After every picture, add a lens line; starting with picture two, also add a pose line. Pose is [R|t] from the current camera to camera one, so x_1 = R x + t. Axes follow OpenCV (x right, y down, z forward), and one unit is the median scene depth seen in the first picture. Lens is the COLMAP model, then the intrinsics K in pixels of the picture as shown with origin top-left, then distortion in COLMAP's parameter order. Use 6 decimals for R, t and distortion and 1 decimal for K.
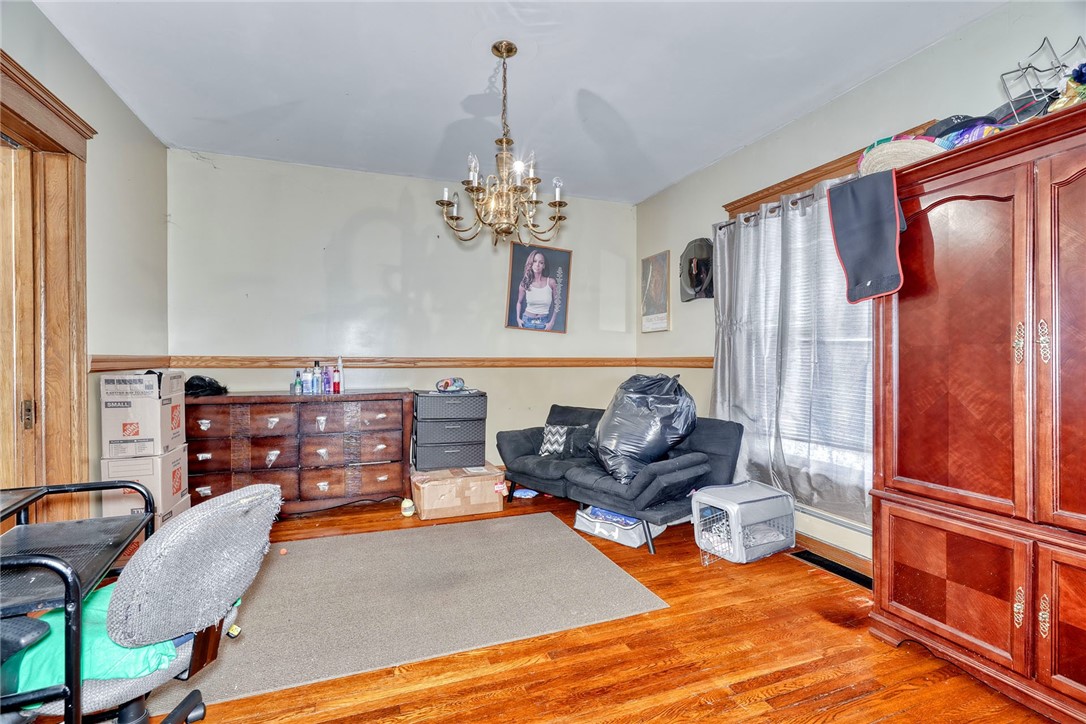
lens RADIAL K [[494.1, 0, 541.2], [0, 494.1, 366.0], [0, 0, 1]] dist [0.002750, 0.000295]
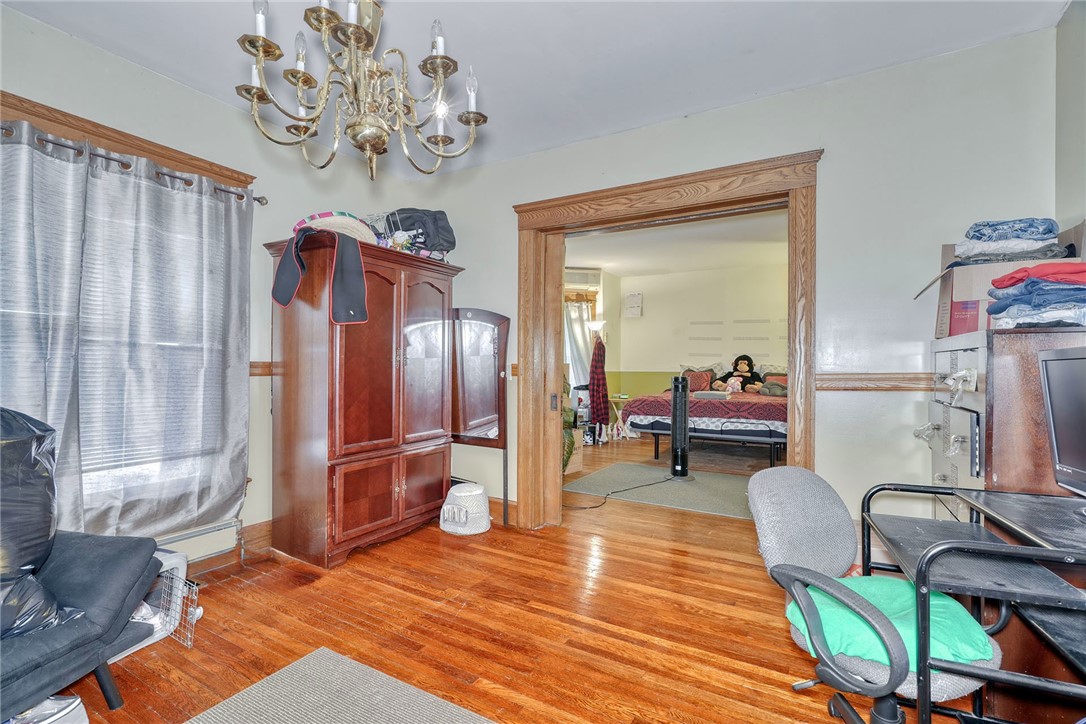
lens RADIAL K [[494.1, 0, 538.8], [0, 494.1, 363.8], [0, 0, 1]] dist [0.002750, 0.000295]
pose [[-0.626025, 0.000776, 0.779803, -0.945495], [0.003523, 0.999992, 0.001832, -0.025987], [-0.779795, 0.003894, -0.626022, 1.770440]]
